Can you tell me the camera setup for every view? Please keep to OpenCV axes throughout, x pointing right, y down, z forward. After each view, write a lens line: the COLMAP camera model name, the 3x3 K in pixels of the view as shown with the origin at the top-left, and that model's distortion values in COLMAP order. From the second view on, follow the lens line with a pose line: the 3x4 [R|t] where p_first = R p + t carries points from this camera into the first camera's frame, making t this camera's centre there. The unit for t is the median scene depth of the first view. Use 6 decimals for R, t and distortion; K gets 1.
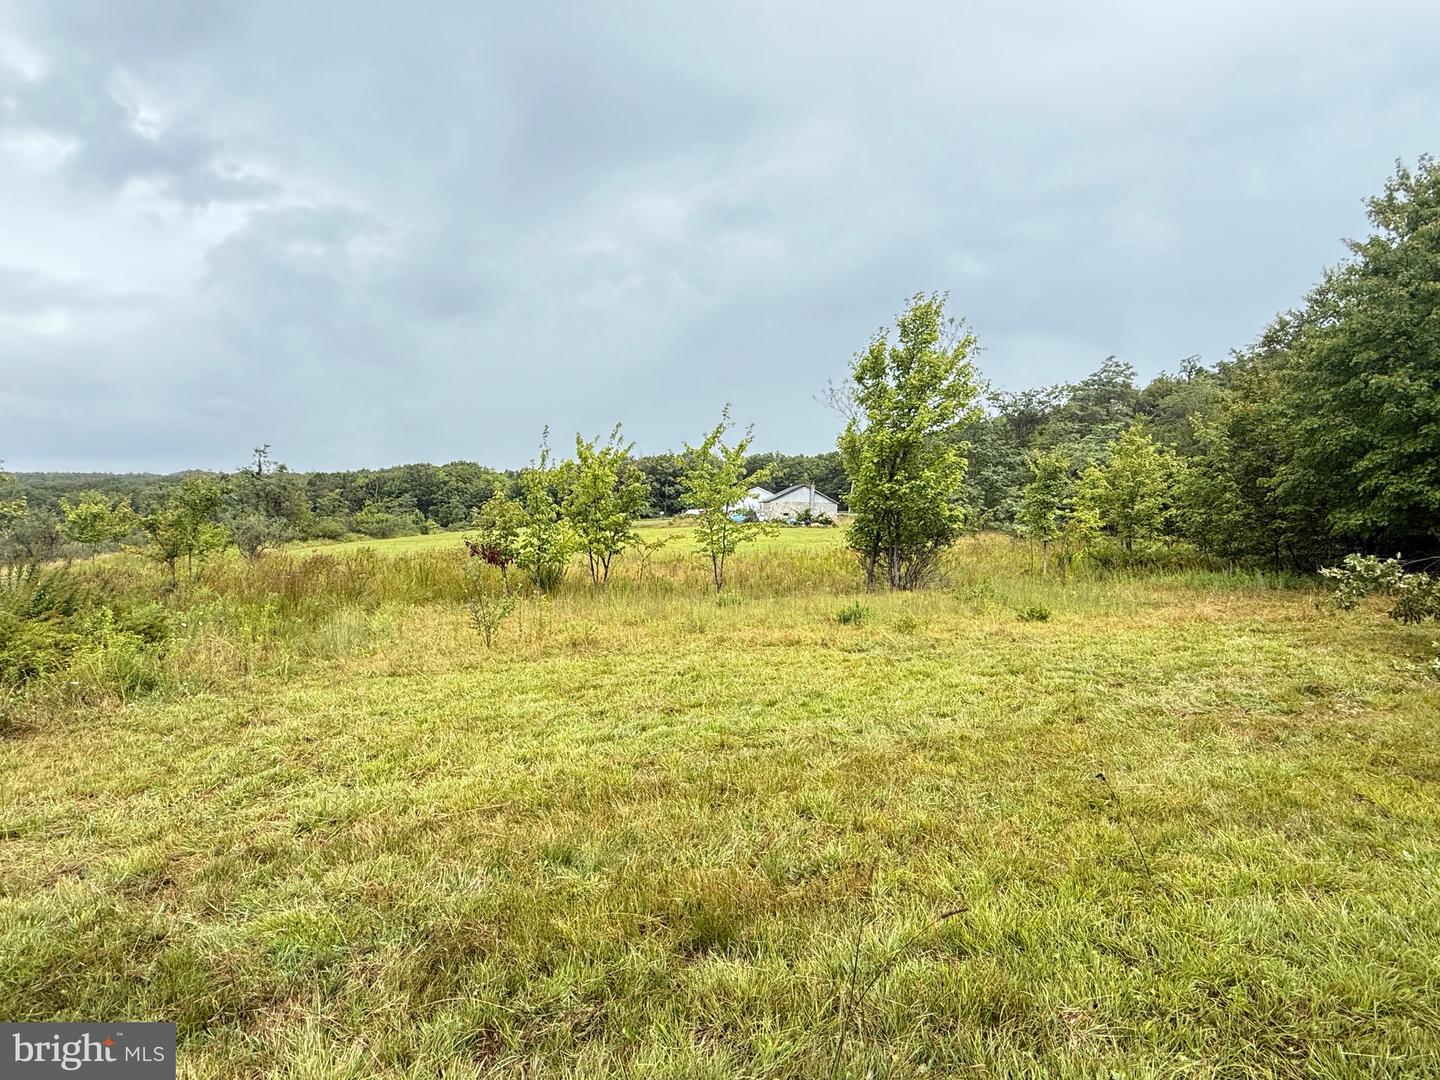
lens RADIAL K [[713.5, 0, 719.8], [0, 713.5, 540.6], [0, 0, 1]] dist [-0.000228, -0.000043]
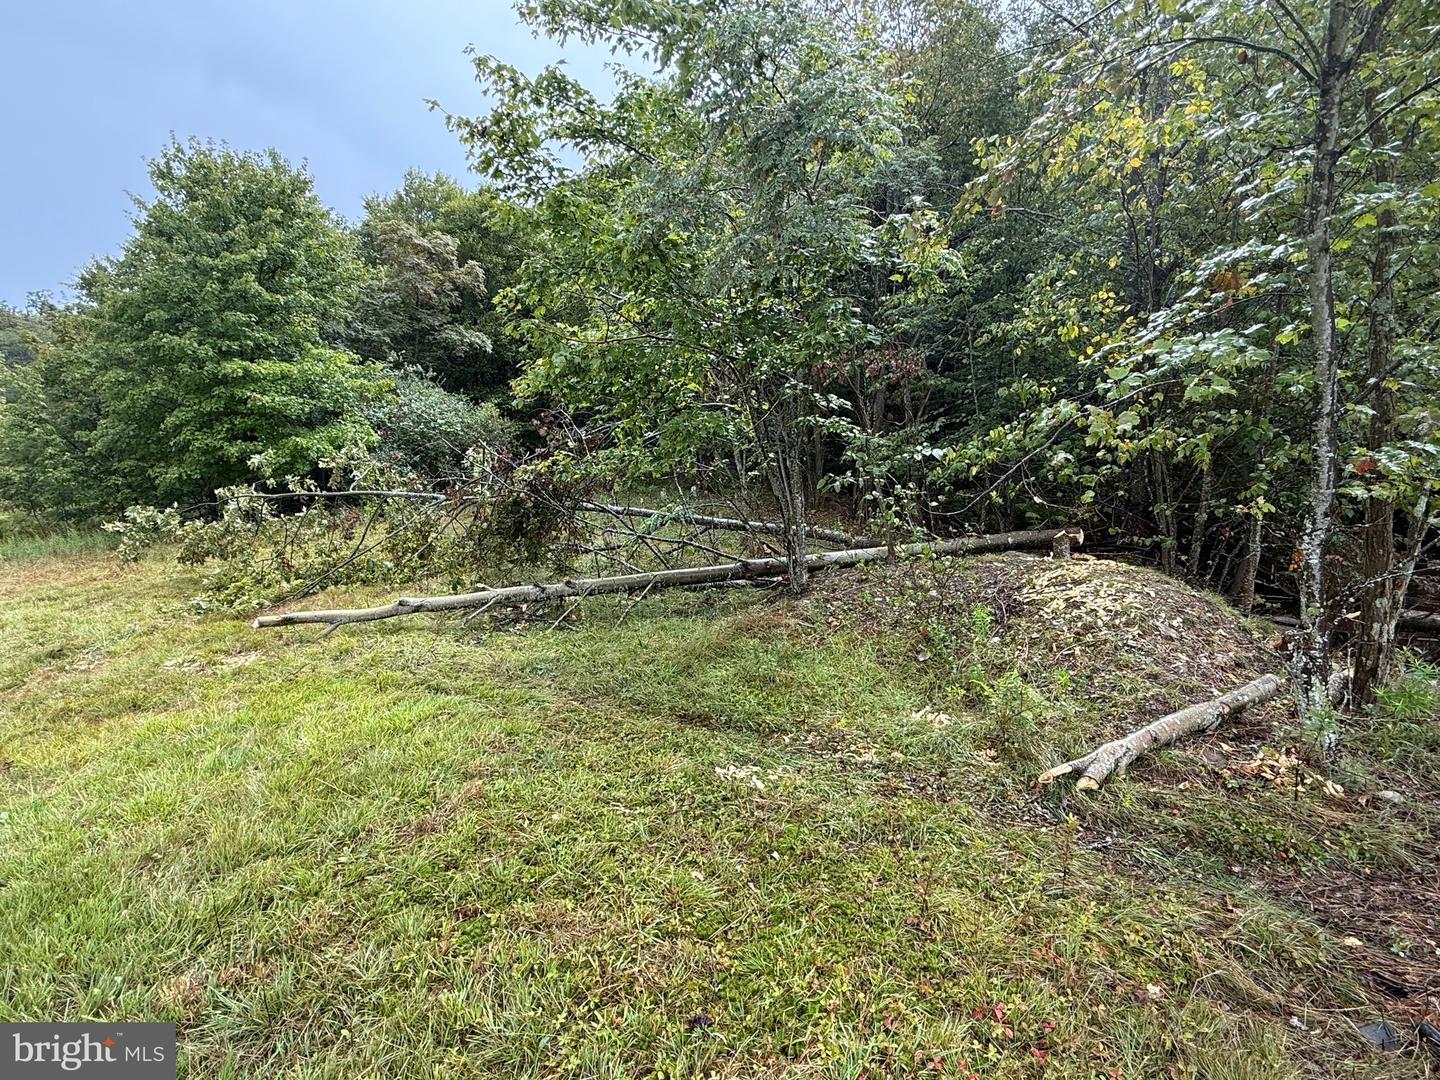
lens RADIAL K [[713.5, 0, 719.8], [0, 713.5, 539.5], [0, 0, 1]] dist [-0.000228, -0.000043]
pose [[0.263137, -0.113160, 0.958099, 0.093006], [0.058813, 0.993132, 0.101145, 0.008508], [-0.962964, 0.029734, 0.267985, -0.052014]]
